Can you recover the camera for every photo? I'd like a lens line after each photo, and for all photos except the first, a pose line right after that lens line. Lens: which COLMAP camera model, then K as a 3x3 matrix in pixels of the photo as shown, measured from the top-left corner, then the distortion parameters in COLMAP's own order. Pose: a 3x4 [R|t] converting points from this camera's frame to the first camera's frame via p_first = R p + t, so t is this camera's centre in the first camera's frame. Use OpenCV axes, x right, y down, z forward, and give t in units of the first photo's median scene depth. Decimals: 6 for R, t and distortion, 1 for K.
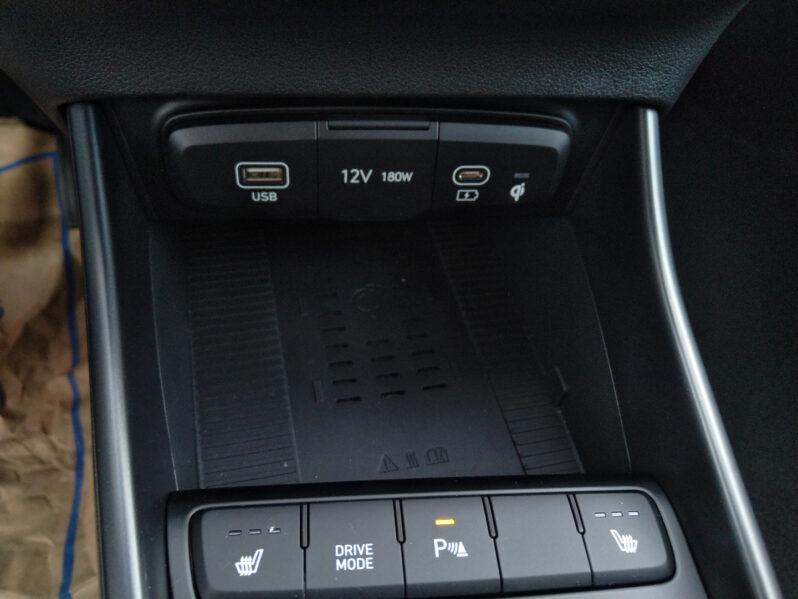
lens RADIAL K [[633.8, 0, 398.5], [0, 633.8, 302.7], [0, 0, 1]] dist [0.008984, -0.005798]
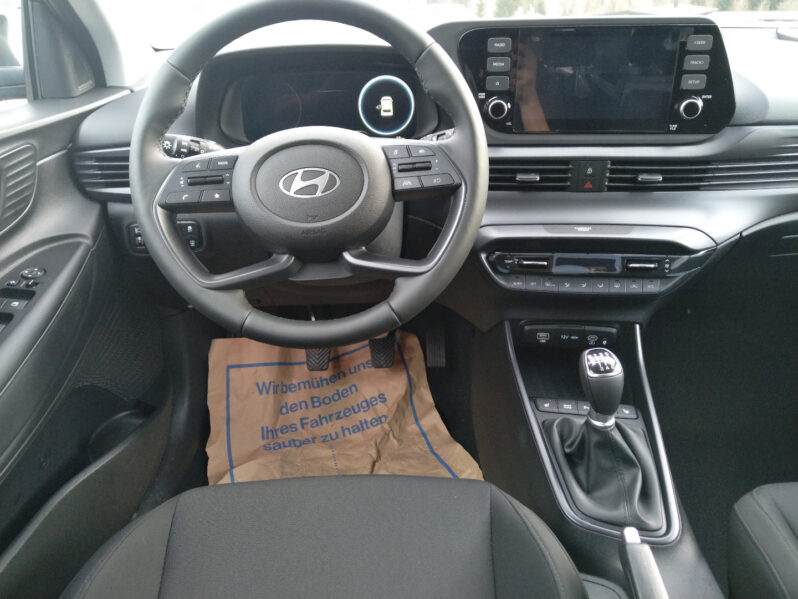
lens RADIAL K [[633.8, 0, 392.4], [0, 633.8, 295.1], [0, 0, 1]] dist [0.008984, -0.005798]
pose [[0.979041, 0.016964, -0.202956, -0.342726], [-0.078996, 0.950139, -0.301656, 0.923689], [0.187719, 0.311366, 0.931565, -3.333502]]
